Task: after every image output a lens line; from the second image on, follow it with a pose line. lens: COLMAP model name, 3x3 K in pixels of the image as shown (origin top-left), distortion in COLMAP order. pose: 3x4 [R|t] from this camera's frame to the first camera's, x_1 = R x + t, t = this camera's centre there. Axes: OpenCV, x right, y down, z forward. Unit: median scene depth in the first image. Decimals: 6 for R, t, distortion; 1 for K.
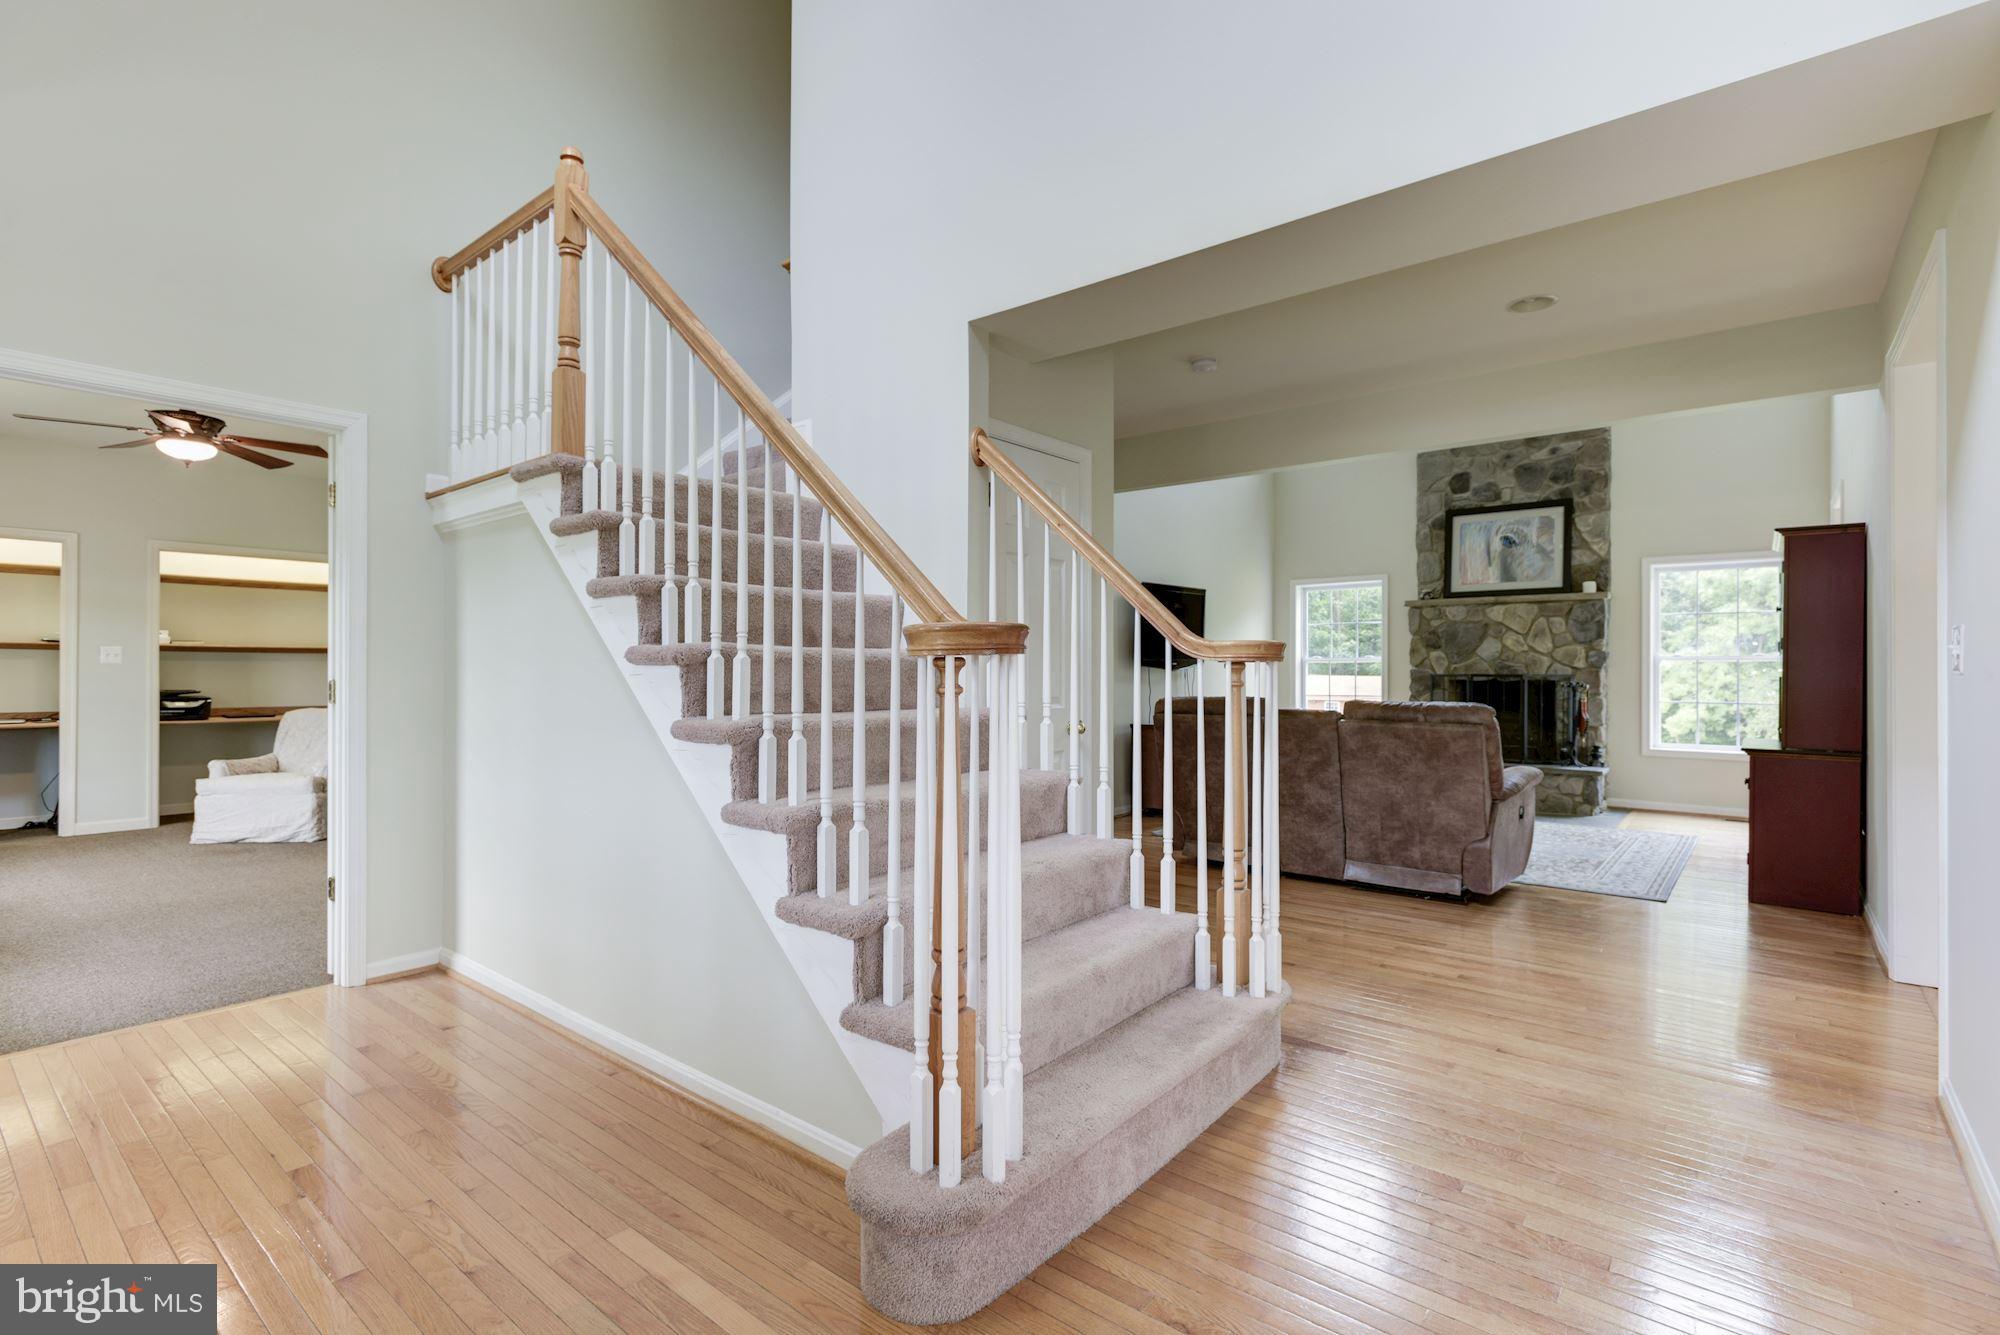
lens RADIAL K [[949.2, 0, 998.5], [0, 949.2, 667.7], [0, 0, 1]] dist [-0.000792, -0.006957]
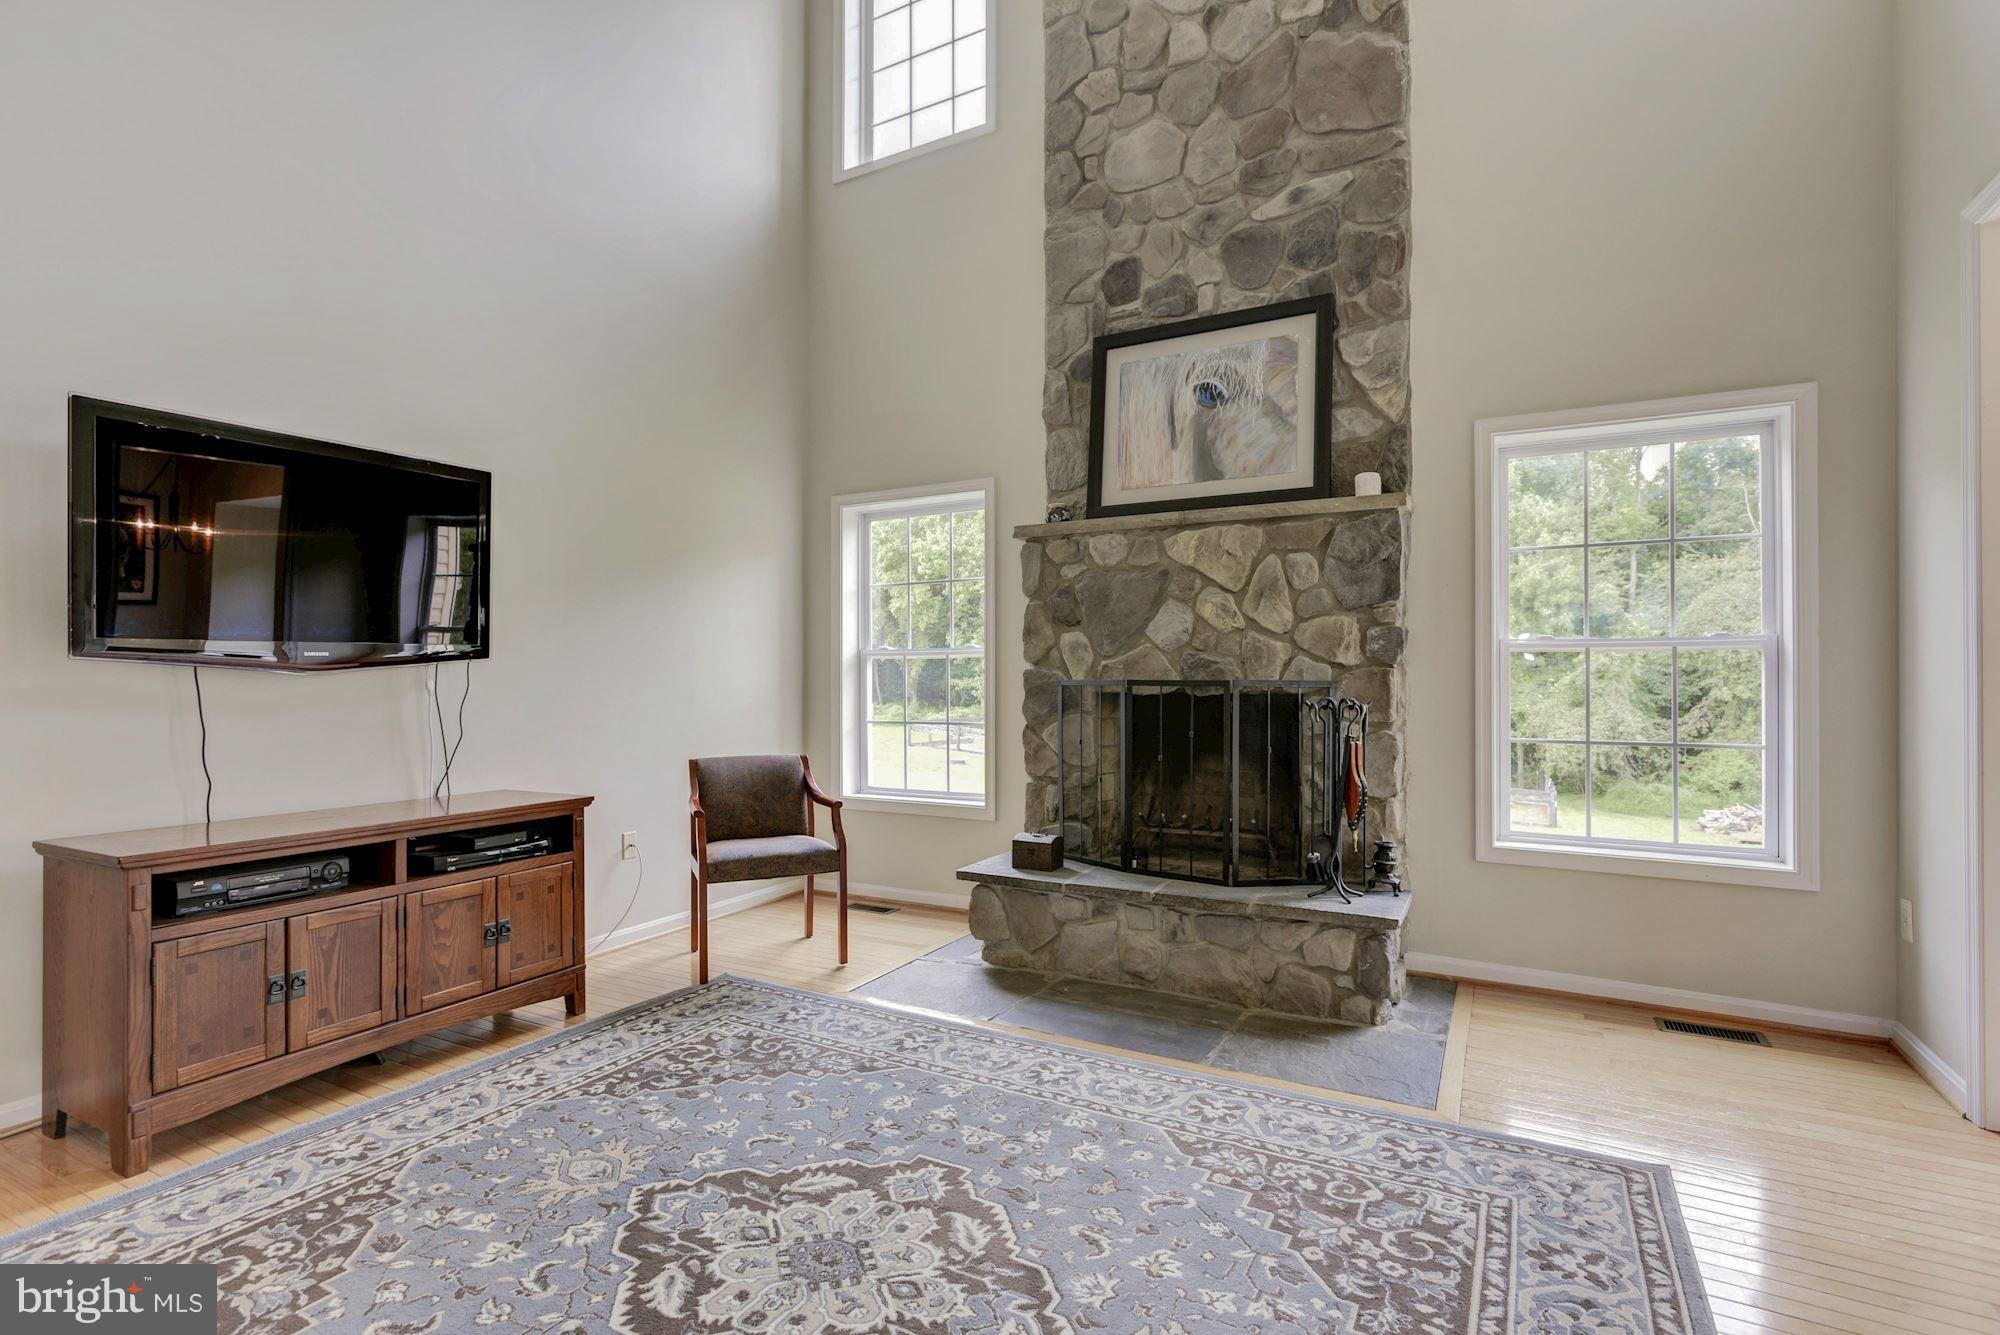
lens RADIAL K [[949.2, 0, 998.8], [0, 949.2, 670.5], [0, 0, 1]] dist [-0.000792, -0.006957]
pose [[0.983583, -0.001040, 0.180455, 0.359325], [0.001697, 0.999992, -0.003489, 0.003794], [-0.180450, 0.003738, 0.983577, 0.572426]]
